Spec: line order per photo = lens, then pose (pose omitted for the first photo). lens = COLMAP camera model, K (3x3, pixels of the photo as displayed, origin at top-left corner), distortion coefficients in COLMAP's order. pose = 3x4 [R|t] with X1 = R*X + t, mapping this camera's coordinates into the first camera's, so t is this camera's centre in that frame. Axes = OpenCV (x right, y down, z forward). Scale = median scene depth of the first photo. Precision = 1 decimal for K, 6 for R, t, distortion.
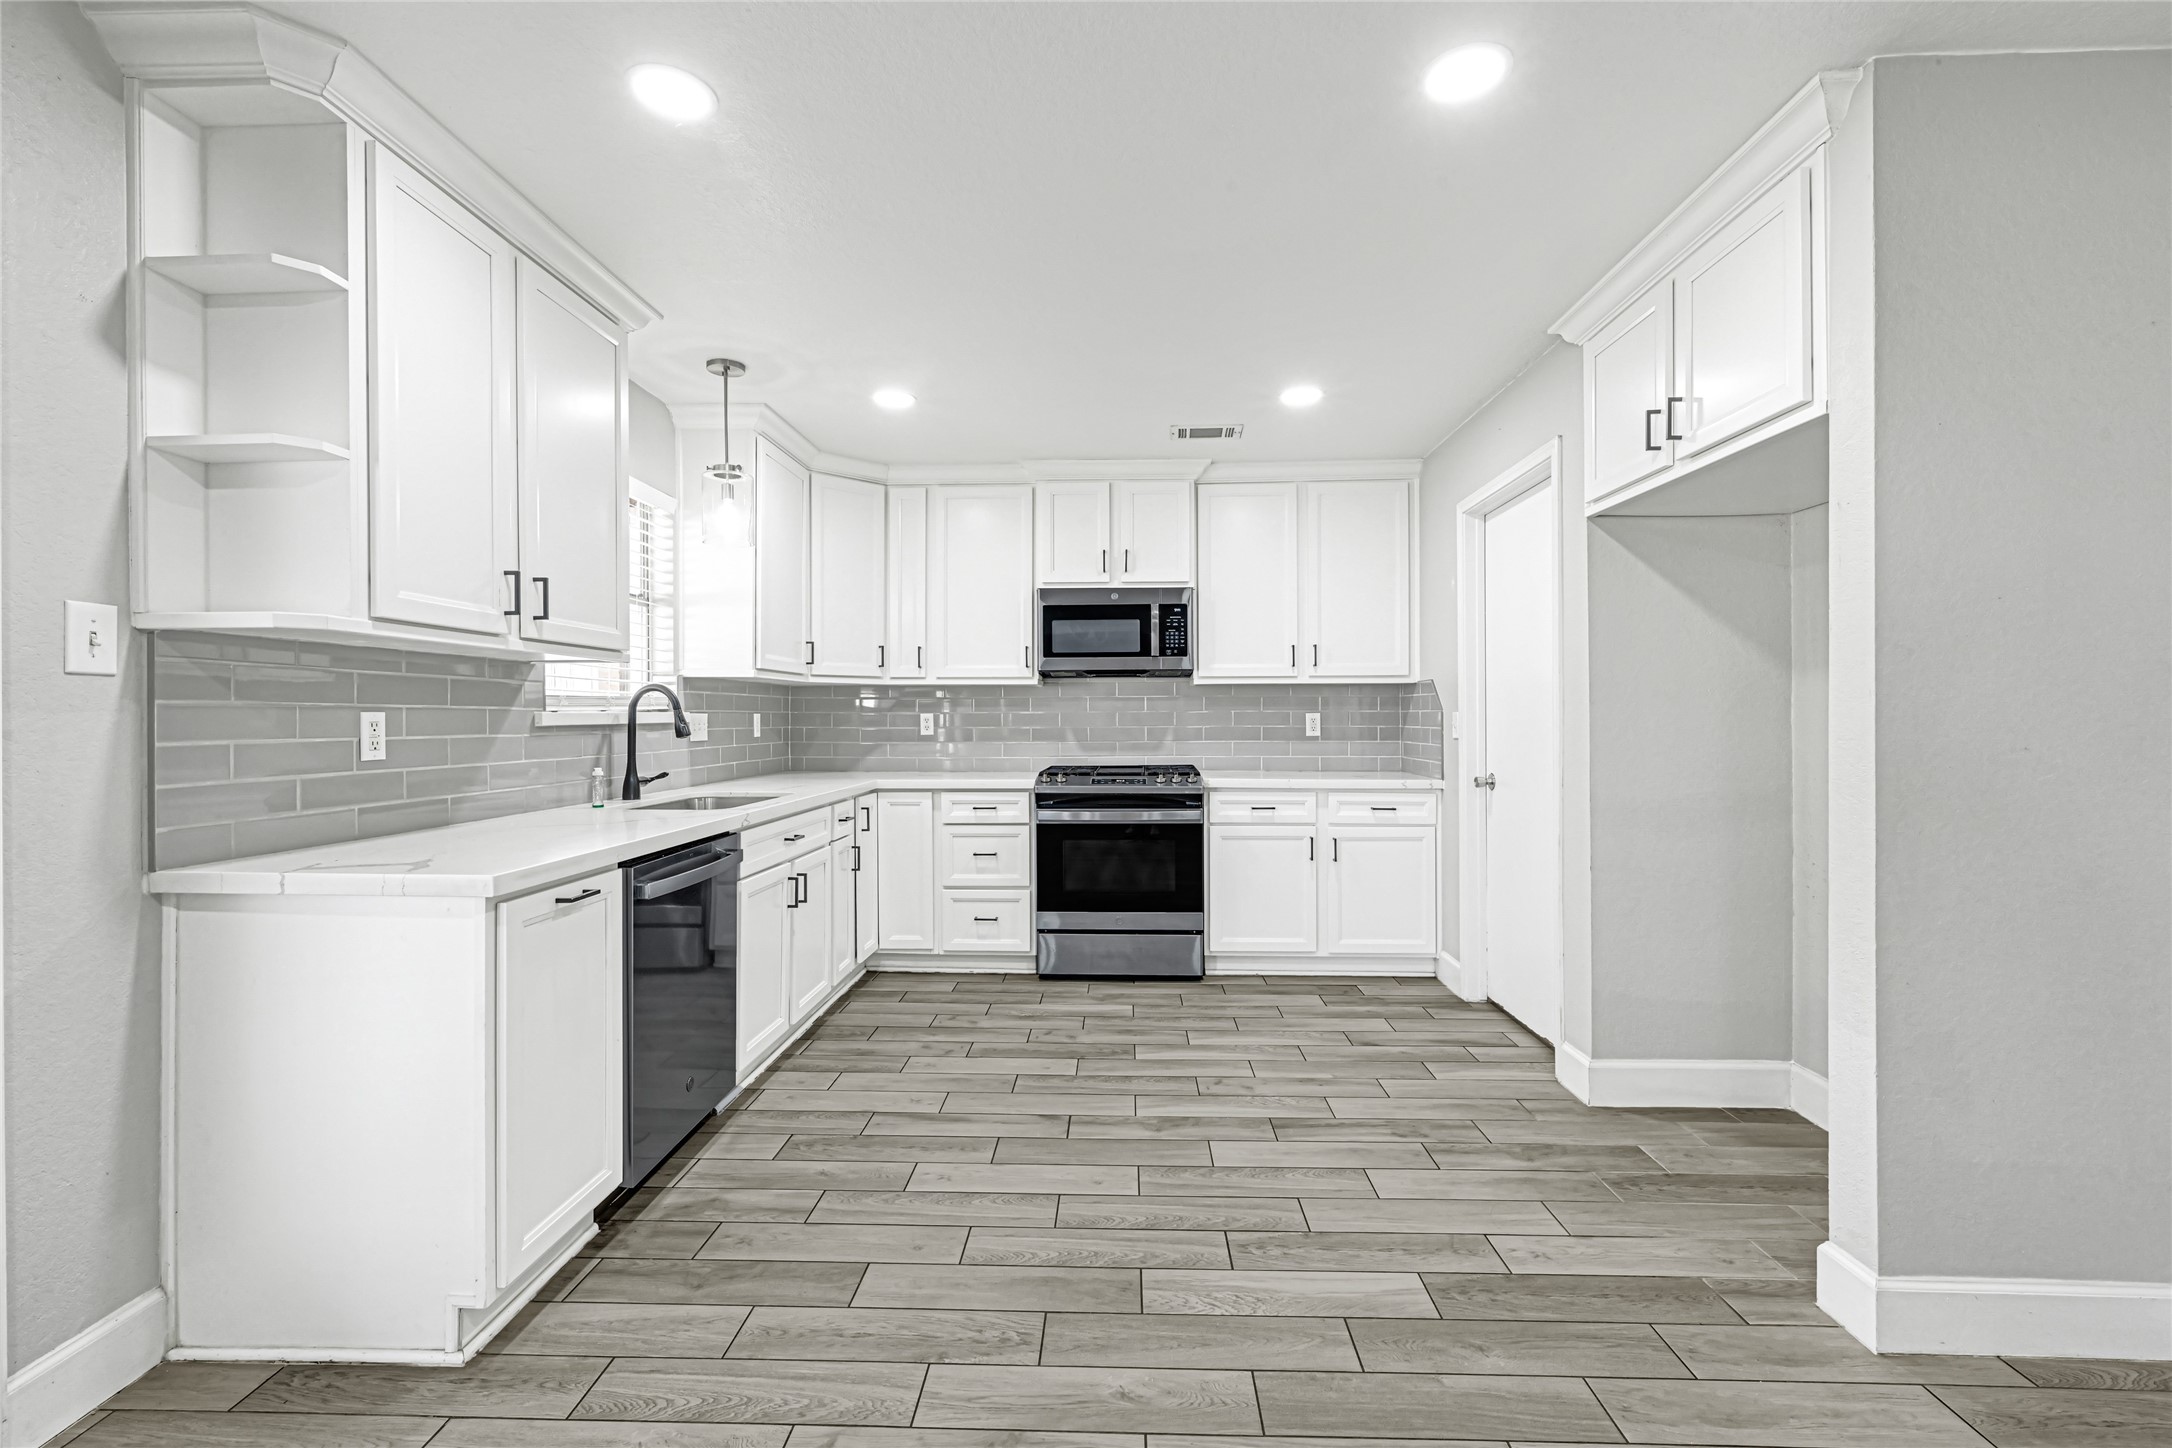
lens RADIAL K [[937.7, 0, 1090.1], [0, 937.7, 718.1], [0, 0, 1]] dist [-0.000517, -0.000233]
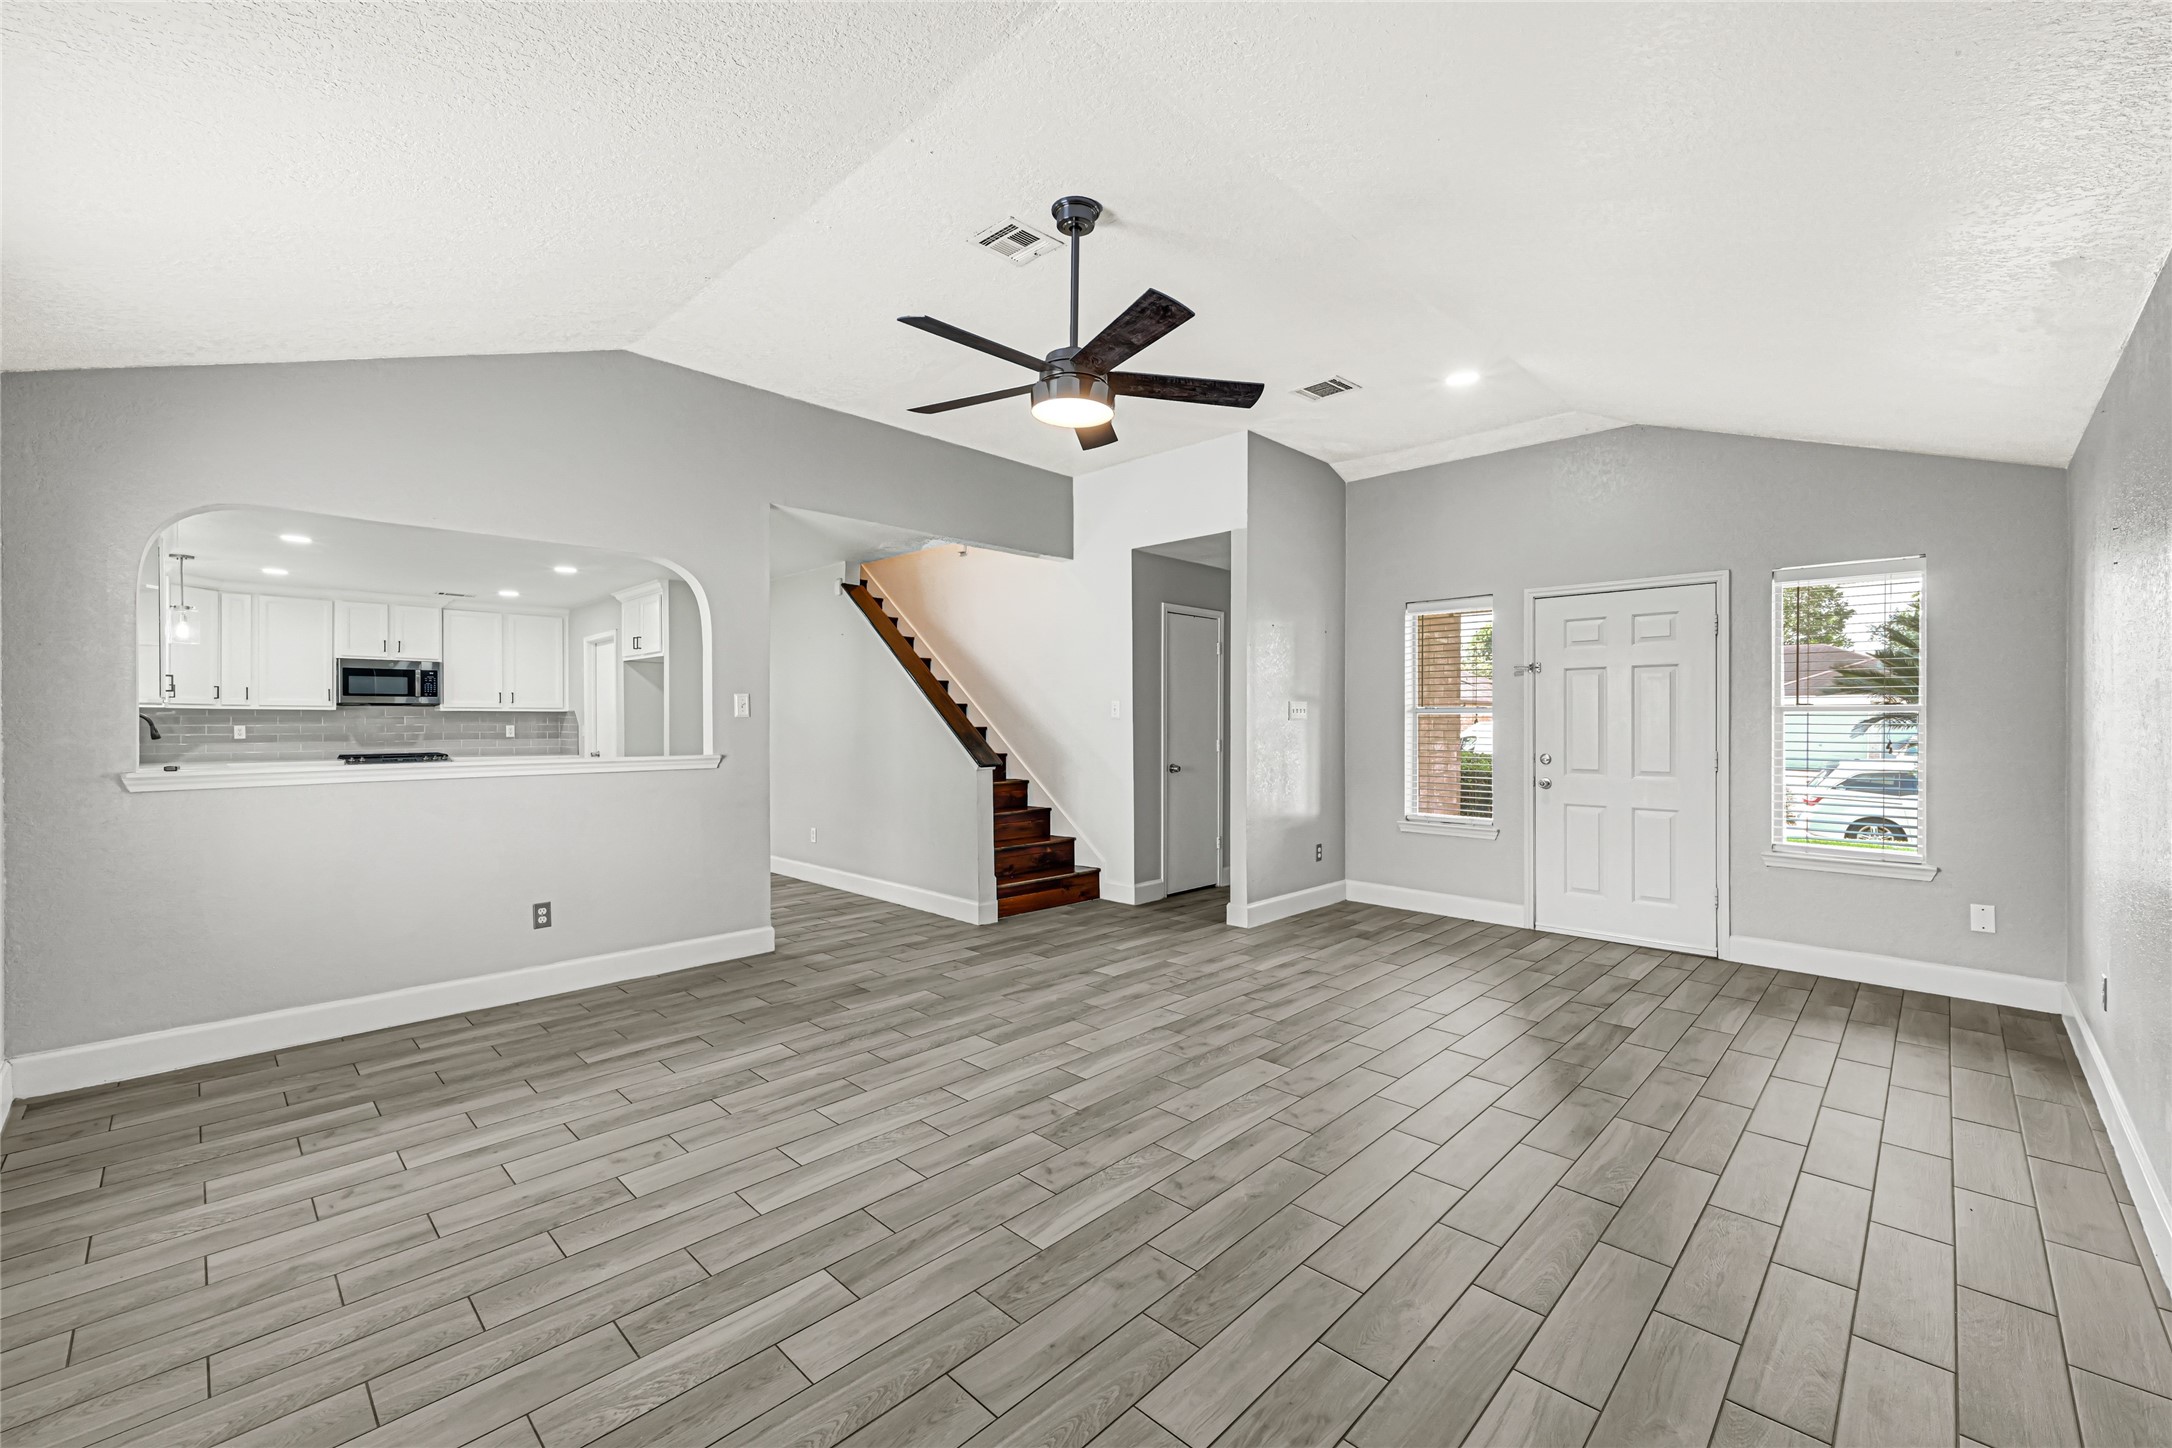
lens RADIAL K [[879.0, 0, 1092.5], [0, 879.0, 719.0], [0, 0, 1]] dist [0.002702, -0.000019]
pose [[0.668340, 0.004716, 0.743841, -0.529953], [0.000562, 0.999976, -0.006845, -0.008664], [-0.743855, 0.004993, 0.668322, -1.901227]]
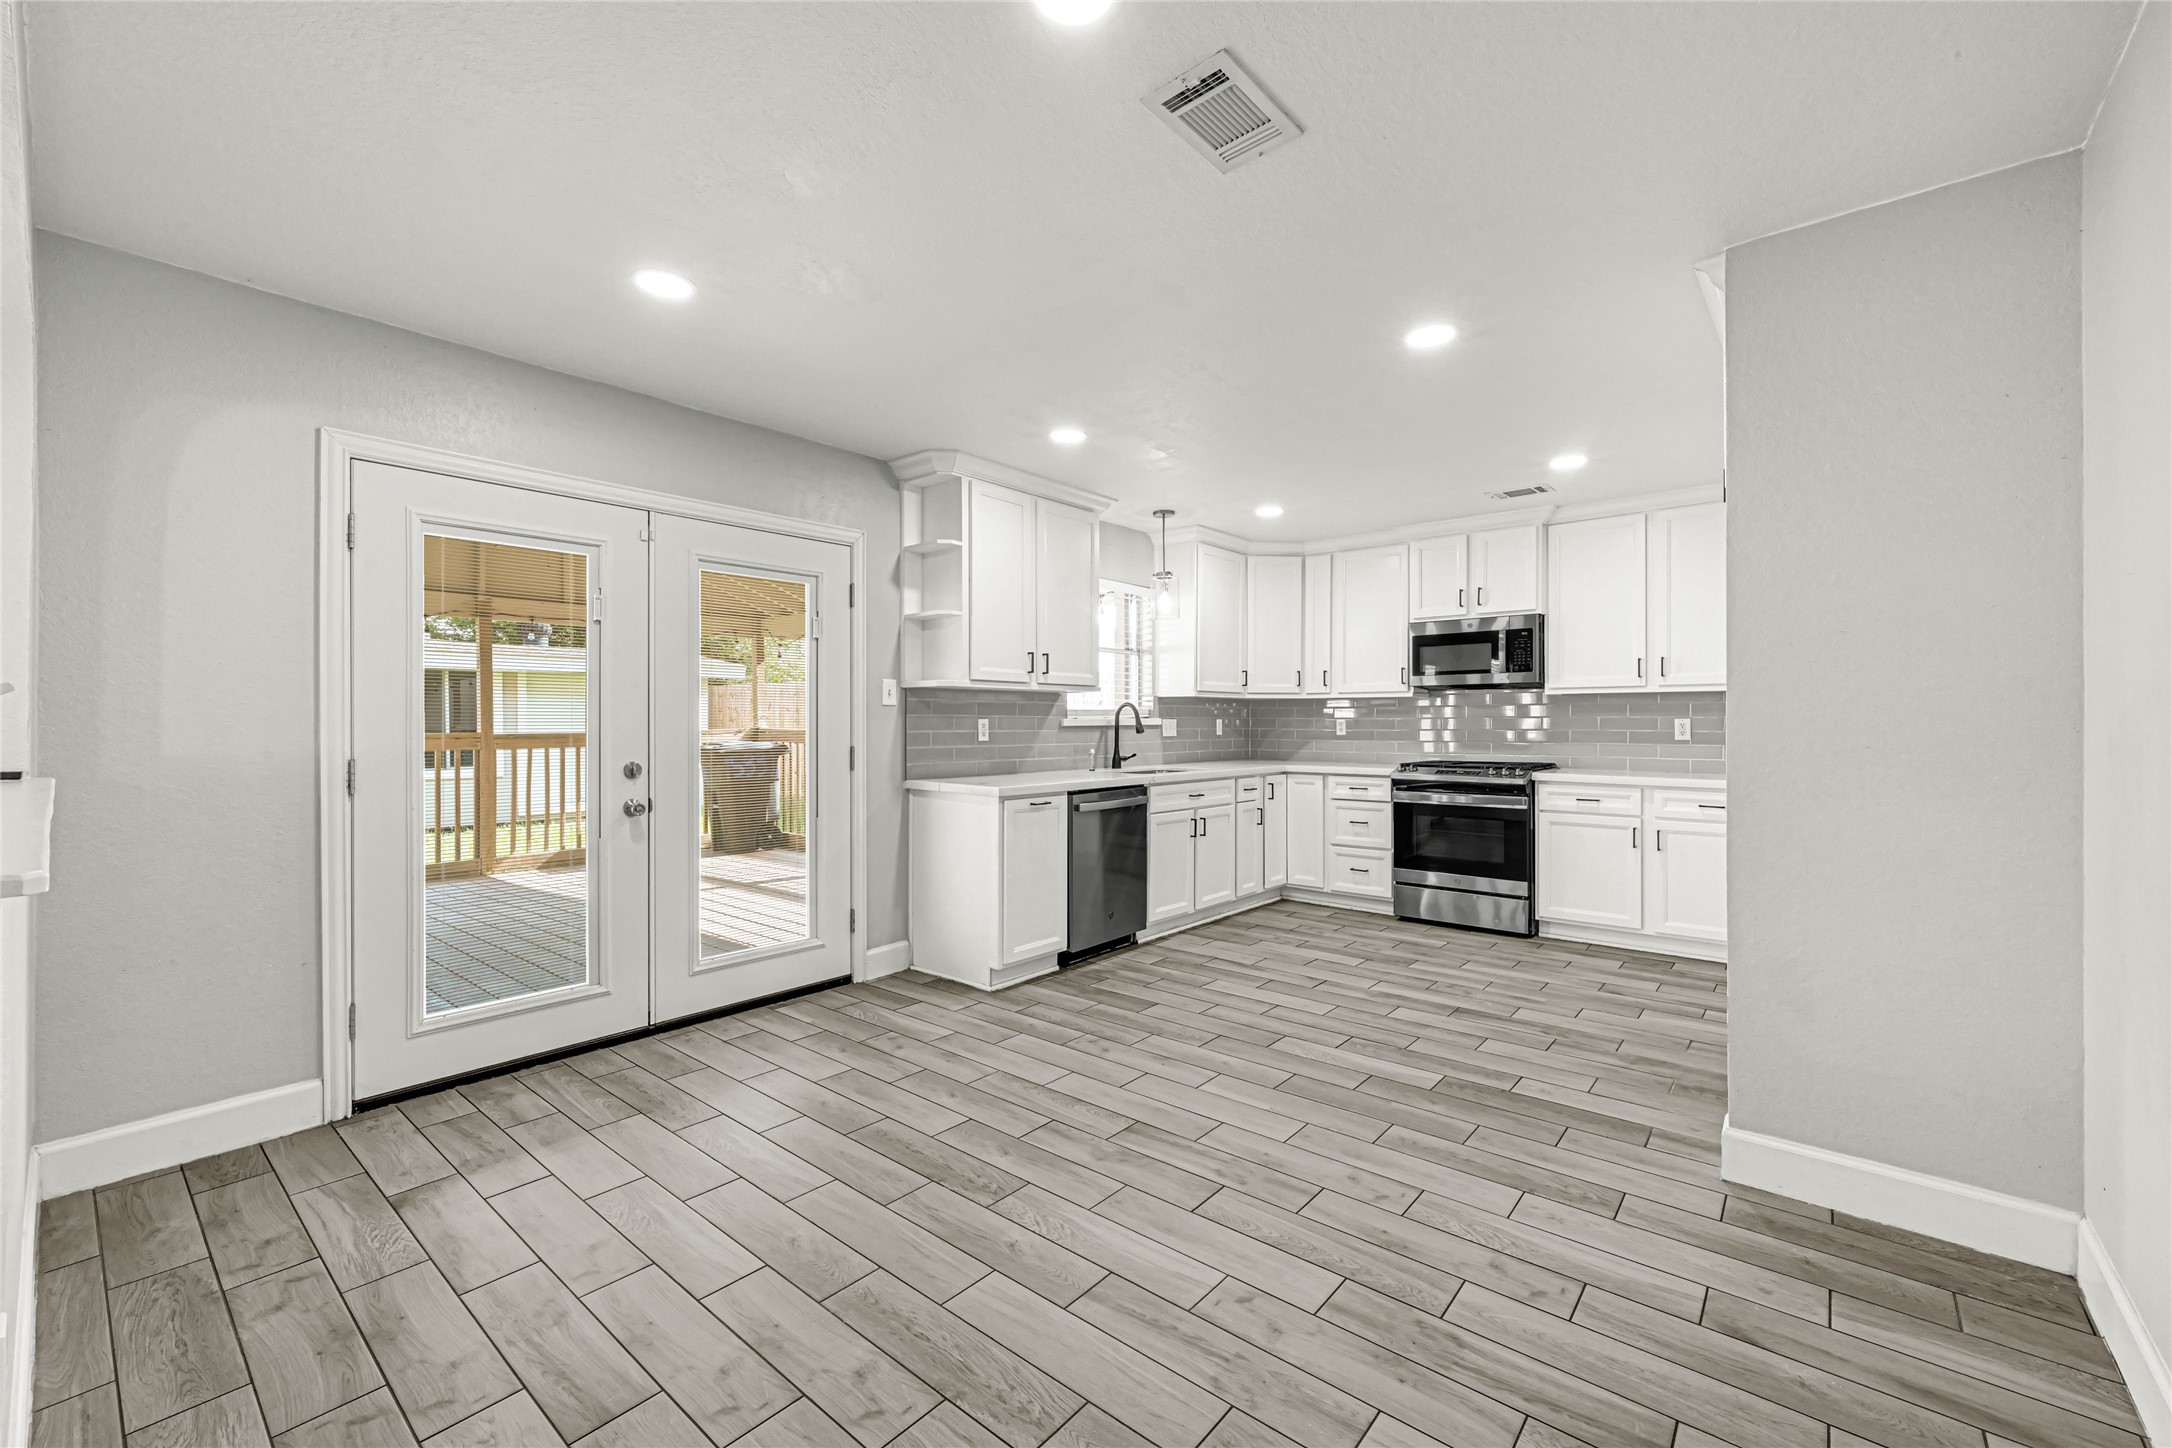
lens RADIAL K [[879.0, 0, 1085.4], [0, 879.0, 720.8], [0, 0, 1]] dist [0.002702, -0.000019]
pose [[0.785238, 0.000895, -0.619194, 0.523317], [-0.002203, 0.999997, -0.001348, -0.000139], [0.619190, 0.002423, 0.785237, -0.355294]]
